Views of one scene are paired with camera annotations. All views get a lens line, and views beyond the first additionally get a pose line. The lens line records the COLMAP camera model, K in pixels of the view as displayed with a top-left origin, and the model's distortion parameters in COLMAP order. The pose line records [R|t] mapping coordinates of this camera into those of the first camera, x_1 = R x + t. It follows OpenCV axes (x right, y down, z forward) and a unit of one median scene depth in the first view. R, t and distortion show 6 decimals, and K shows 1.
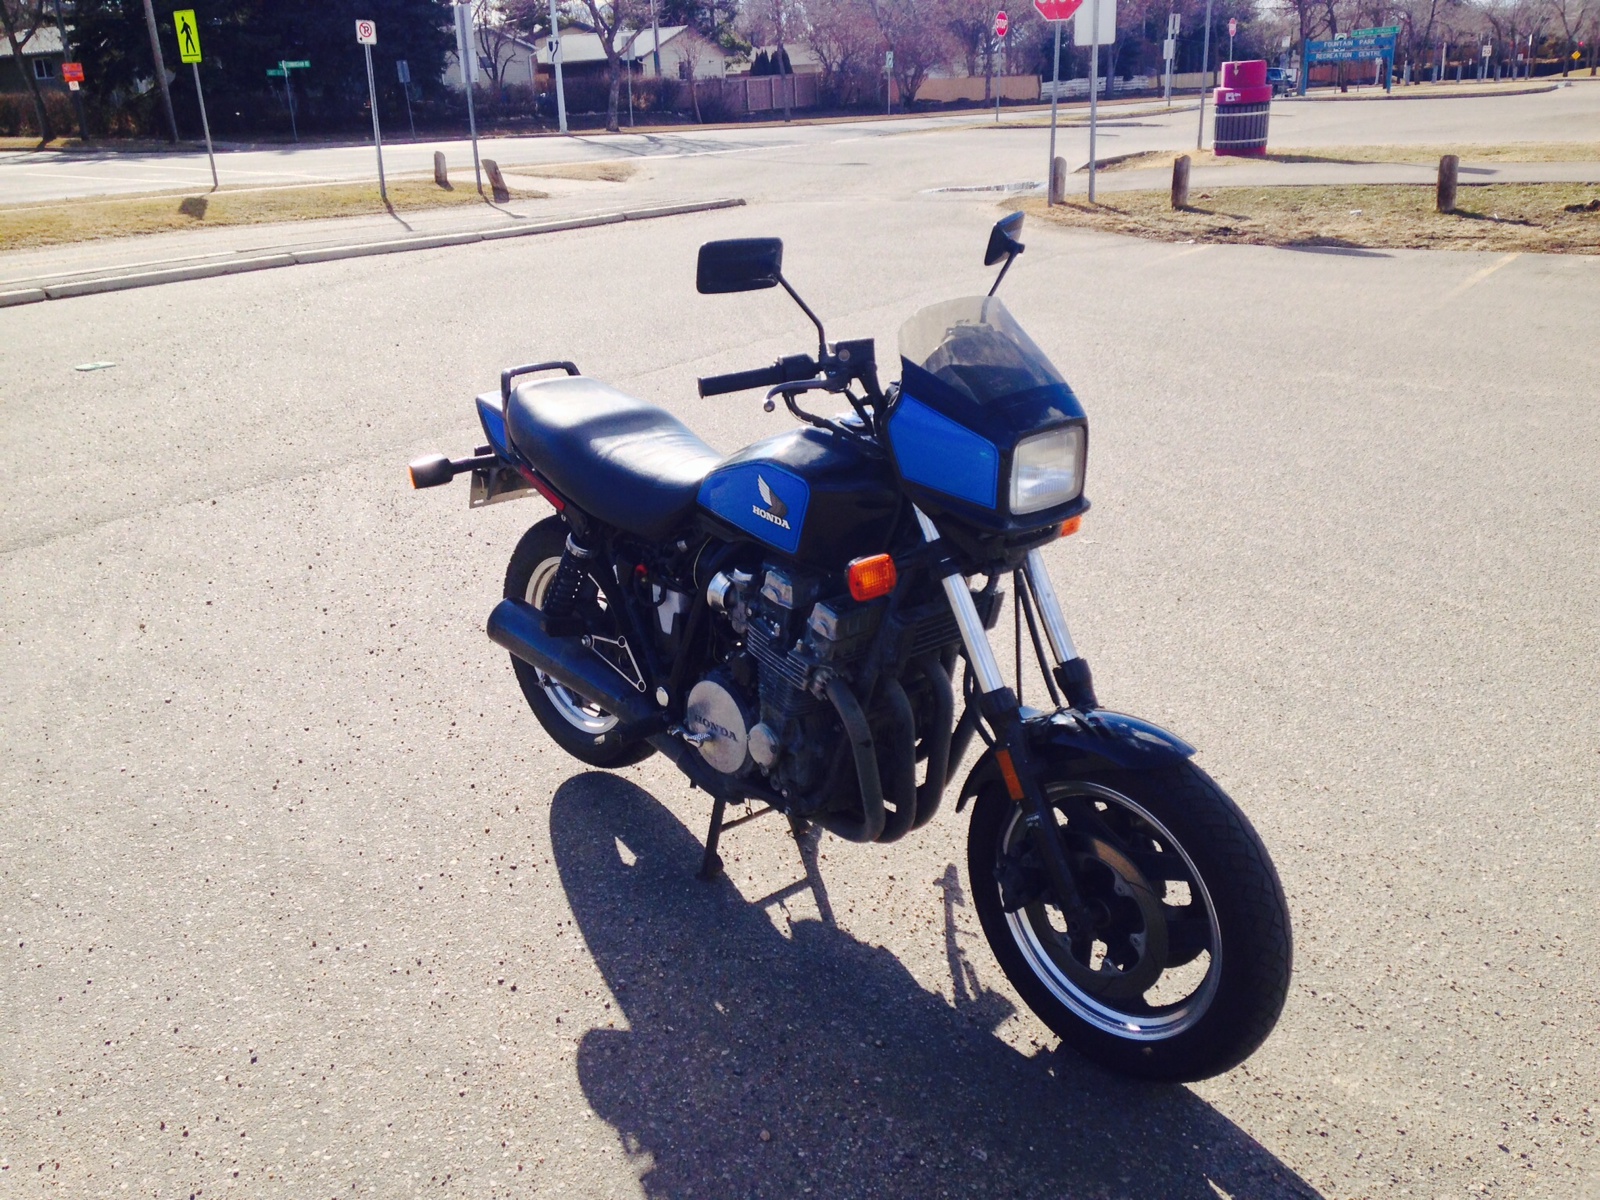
lens RADIAL K [[1497.0, 0, 782.2], [0, 1497.0, 564.4], [0, 0, 1]] dist [0.180437, -0.290921]
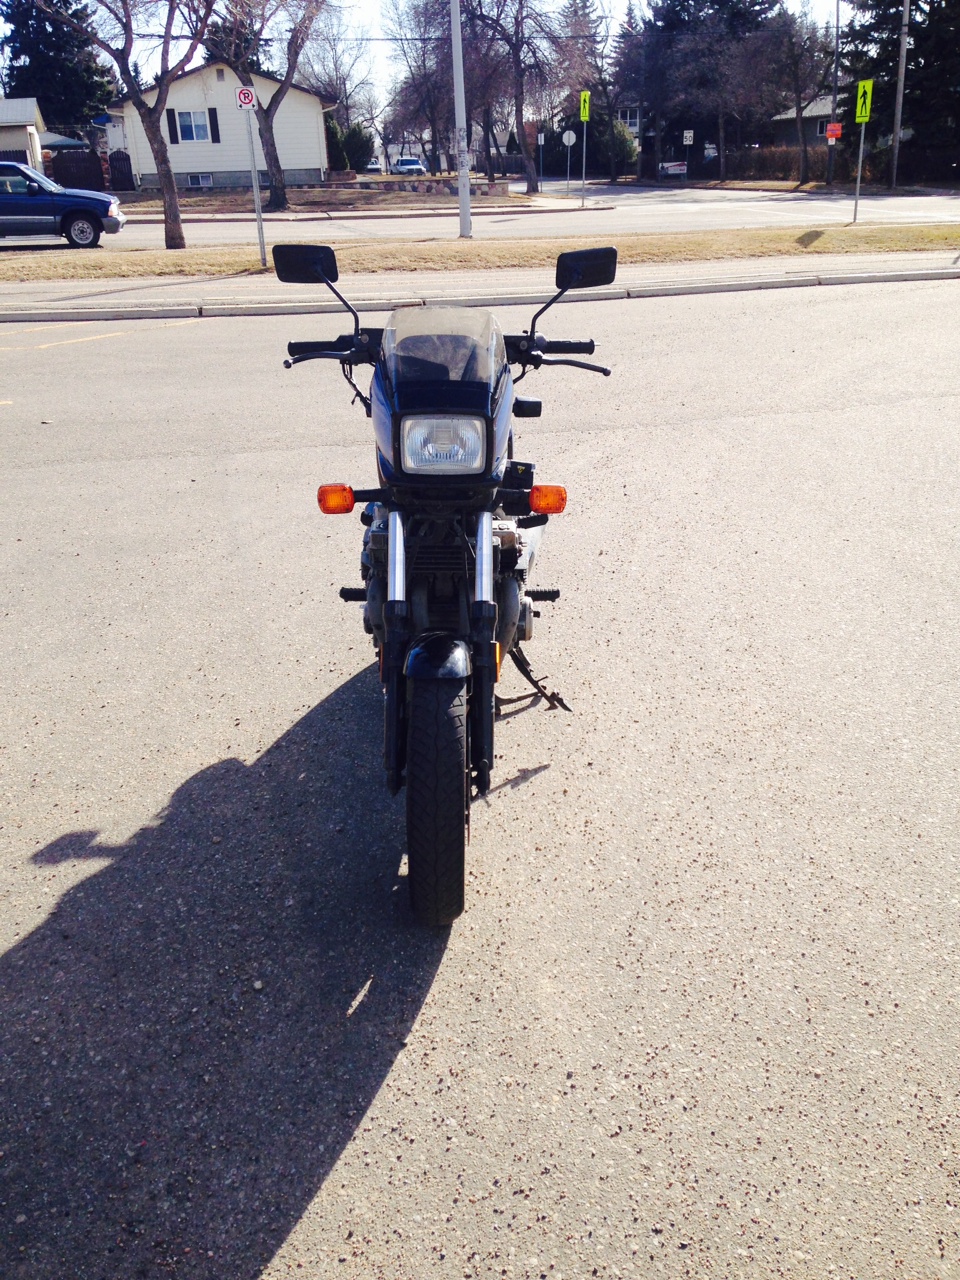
lens RADIAL K [[1197.6, 0, 505.8], [0, 1197.6, 635.8], [0, 0, 1]] dist [0.180437, -0.290921]
pose [[0.733959, 0.264400, -0.625617, 0.538975], [-0.213975, 0.964226, 0.156472, -0.046671], [0.644607, 0.019022, 0.764277, 0.145283]]
